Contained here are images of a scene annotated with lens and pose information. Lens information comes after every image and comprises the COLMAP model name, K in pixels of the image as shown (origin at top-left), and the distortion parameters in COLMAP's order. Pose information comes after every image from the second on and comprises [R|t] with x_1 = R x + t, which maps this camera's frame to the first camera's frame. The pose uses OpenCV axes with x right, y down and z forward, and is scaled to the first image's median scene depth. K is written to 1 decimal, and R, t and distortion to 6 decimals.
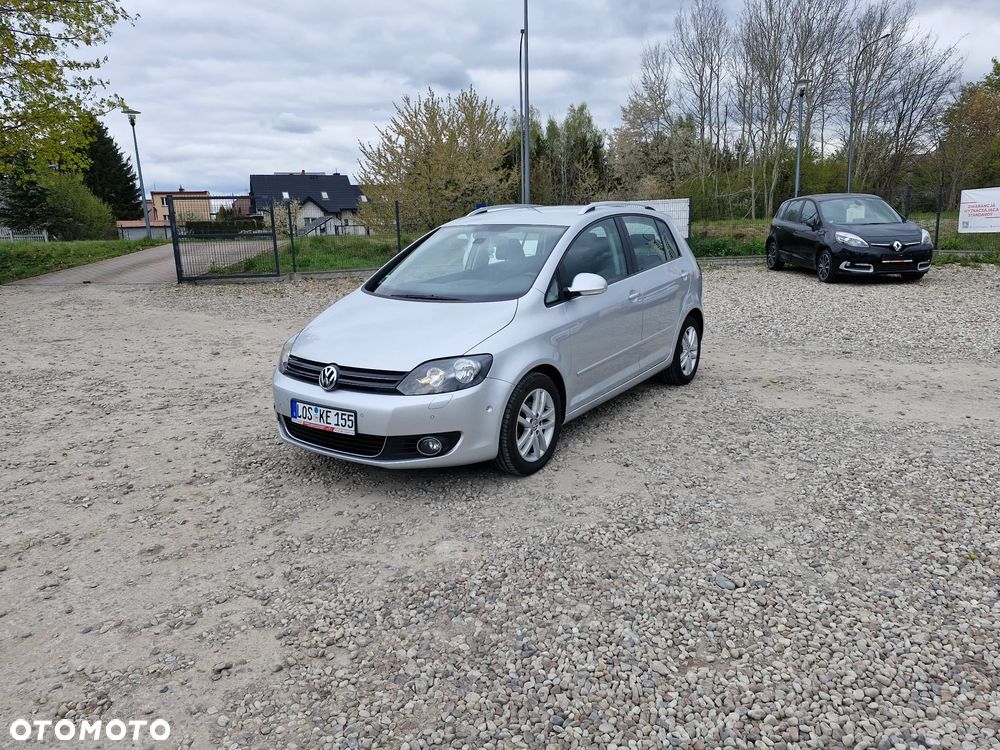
lens RADIAL K [[686.9, 0, 499.4], [0, 686.9, 380.0], [0, 0, 1]] dist [0.068365, -0.062472]
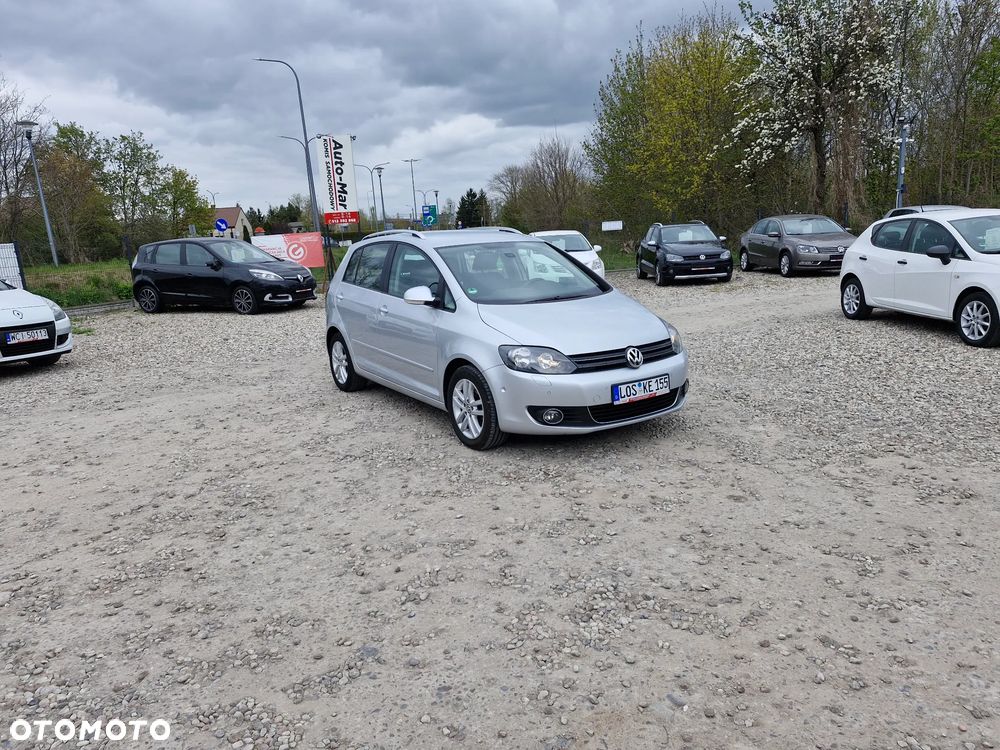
lens RADIAL K [[686.9, 0, 501.1], [0, 686.9, 380.2], [0, 0, 1]] dist [0.068365, -0.062472]
pose [[0.362171, -0.186784, 0.913205, -1.114055], [0.255385, 0.962111, 0.095502, -0.108071], [-0.896443, 0.198631, 0.396151, 0.565908]]
